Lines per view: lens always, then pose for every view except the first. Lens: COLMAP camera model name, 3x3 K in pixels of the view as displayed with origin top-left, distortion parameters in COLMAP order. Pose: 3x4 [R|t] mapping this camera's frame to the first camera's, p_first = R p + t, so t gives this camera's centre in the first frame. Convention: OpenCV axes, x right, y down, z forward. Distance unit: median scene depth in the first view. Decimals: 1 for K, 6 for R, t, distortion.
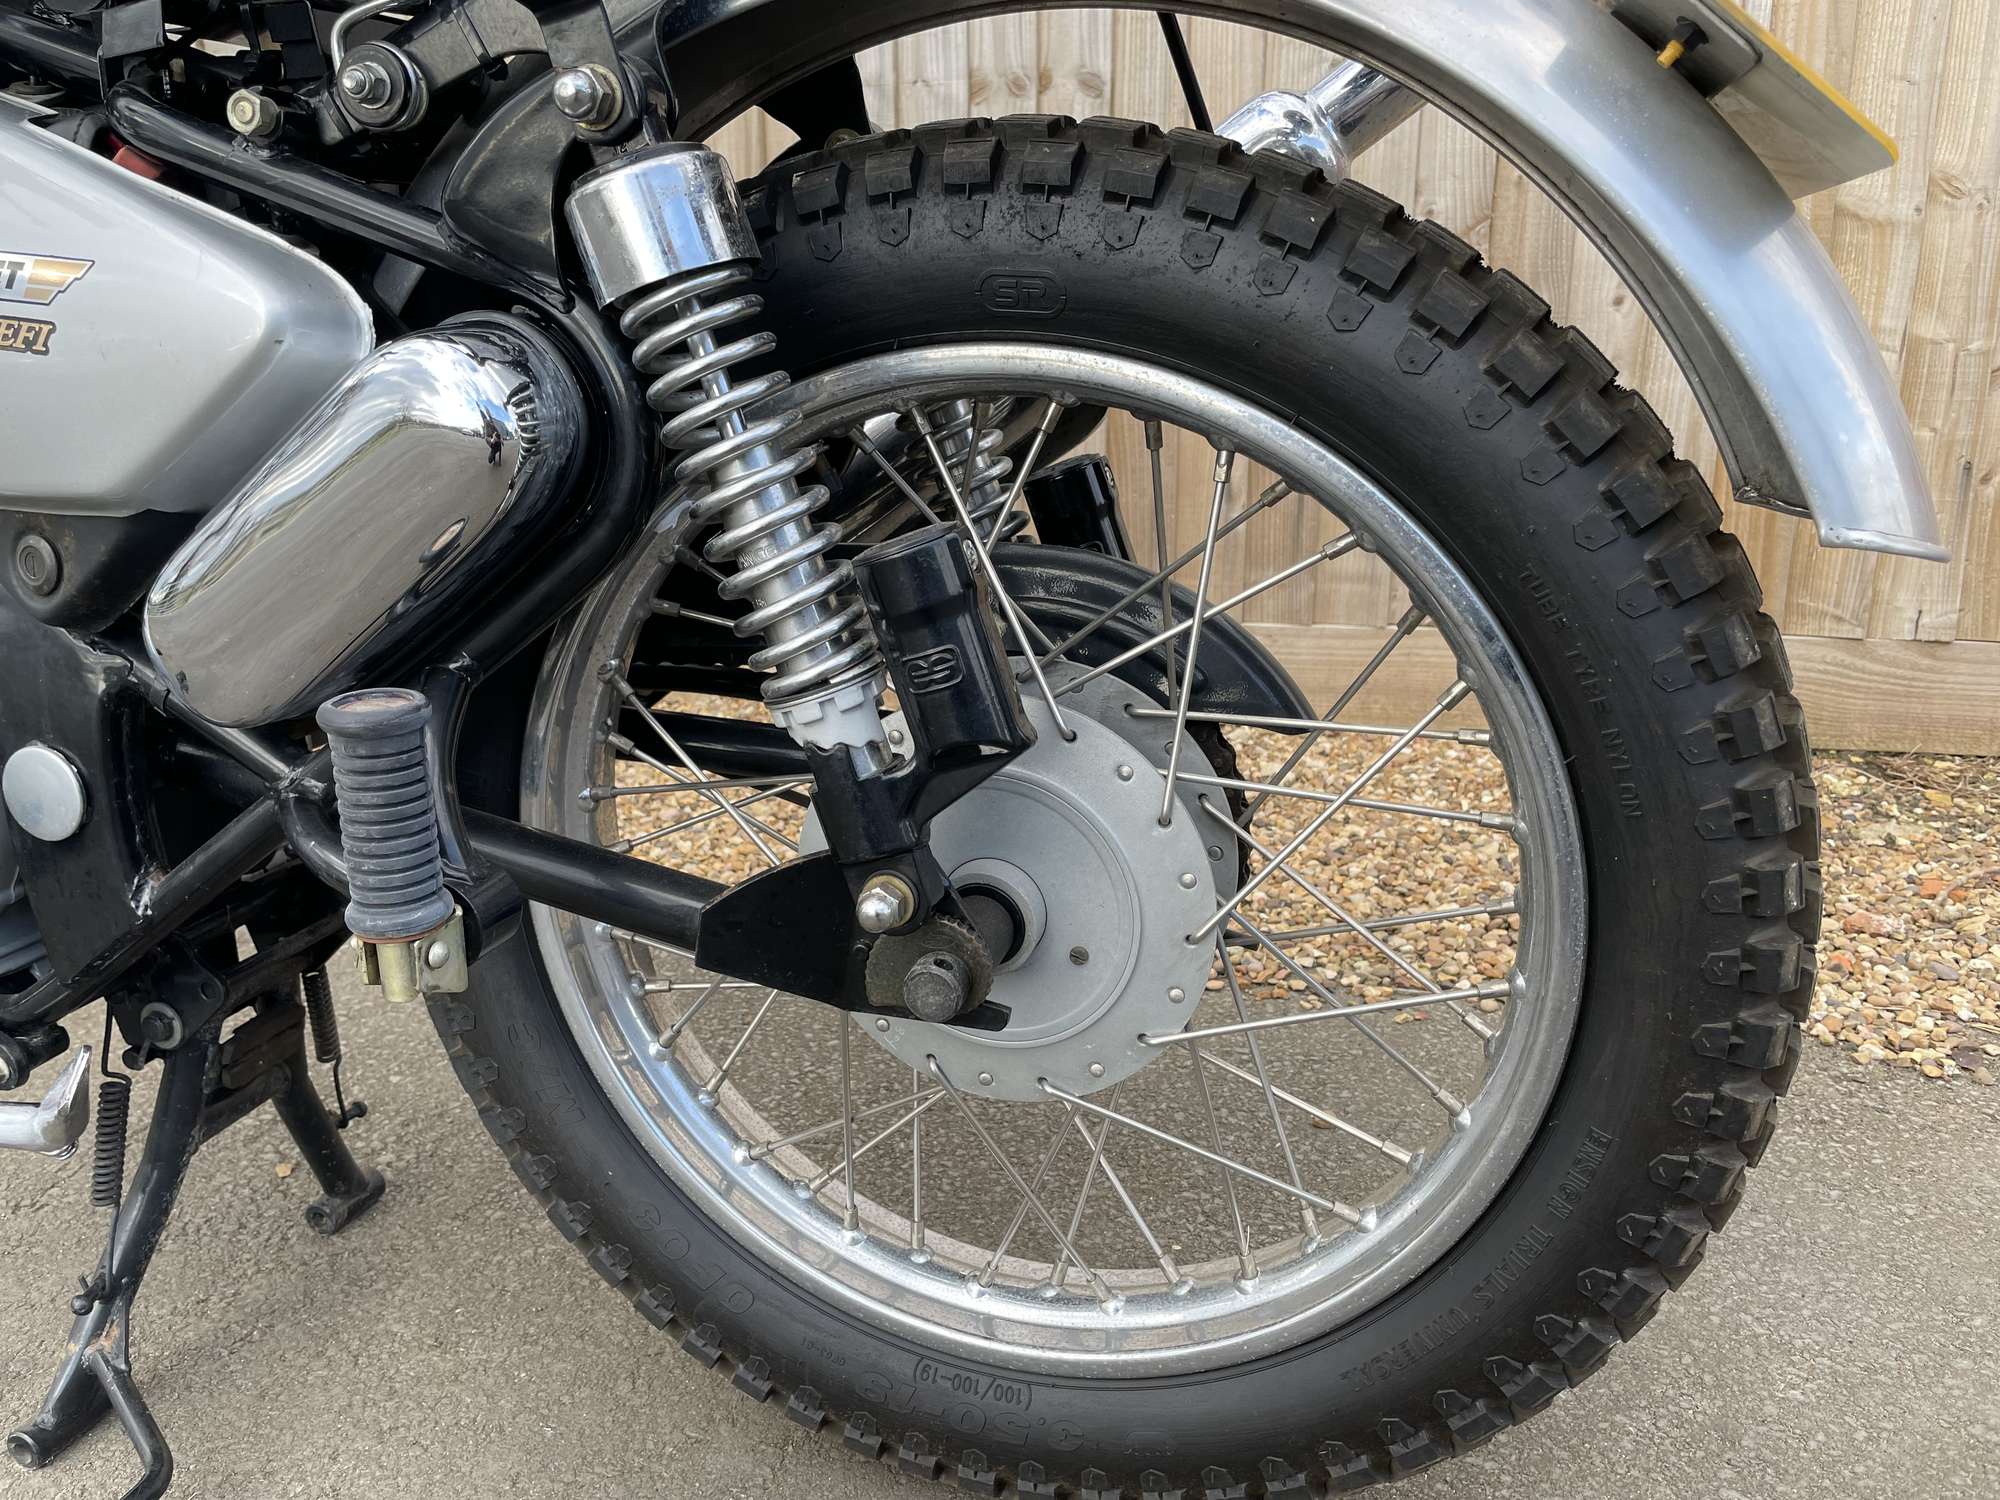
lens RADIAL K [[1535.7, 0, 987.5], [0, 1535.7, 742.8], [0, 0, 1]] dist [0.082607, -0.123331]
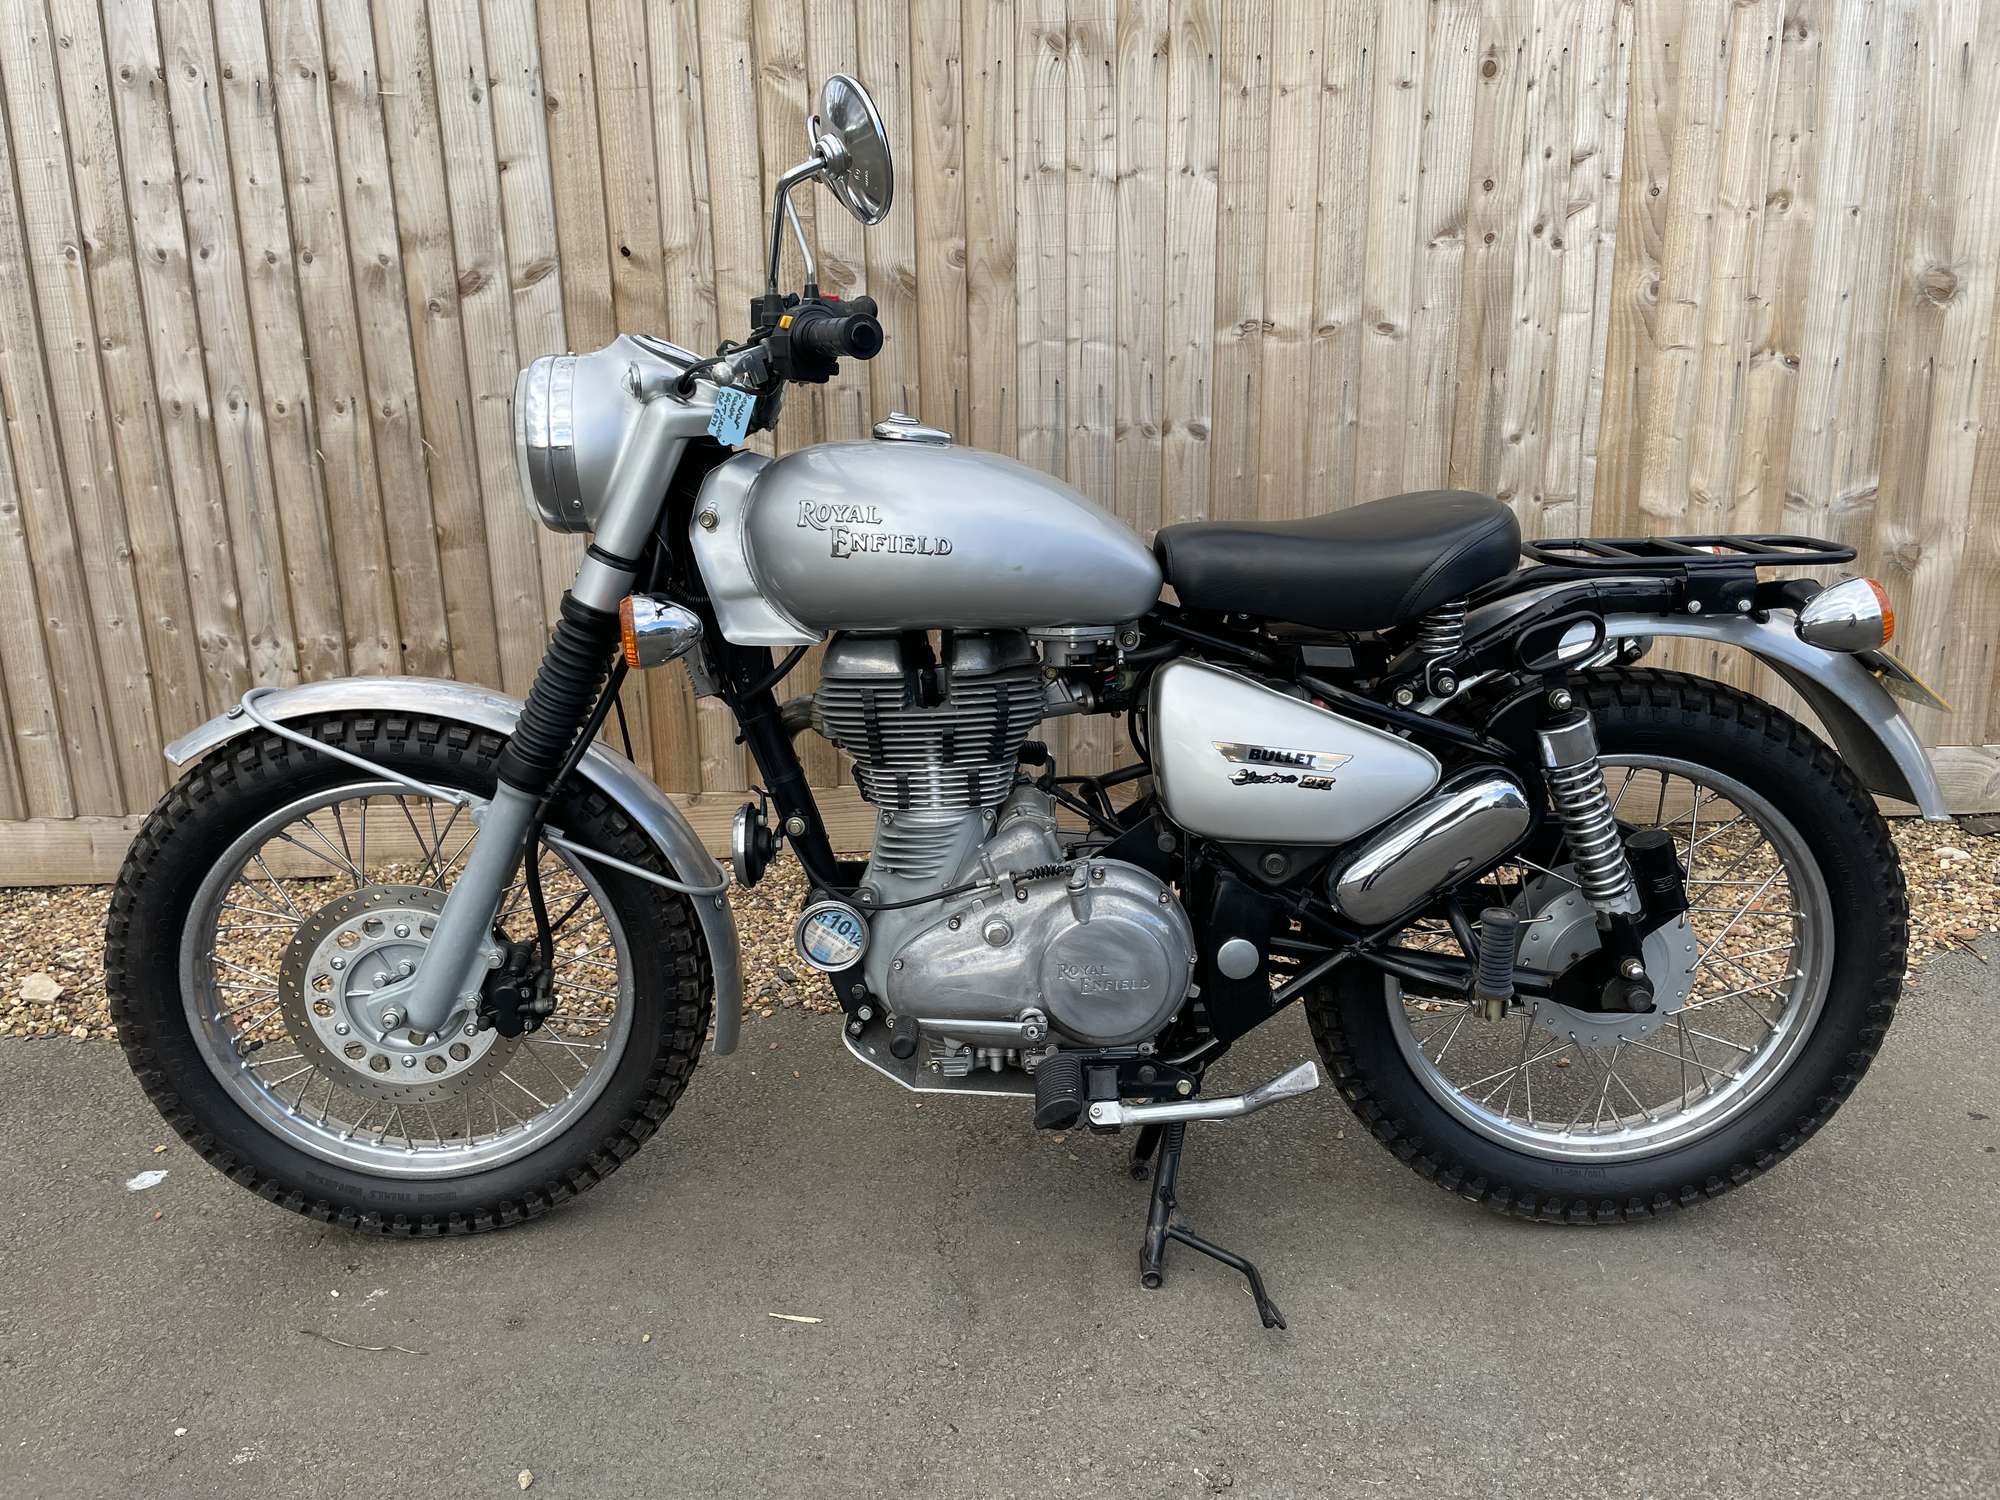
lens RADIAL K [[1535.7, 0, 996.5], [0, 1535.7, 729.1], [0, 0, 1]] dist [0.082607, -0.123331]
pose [[0.962903, -0.065435, 0.261793, -1.539216], [0.077375, 0.996368, -0.035554, -0.255343], [-0.258516, 0.054491, 0.964469, -1.154666]]
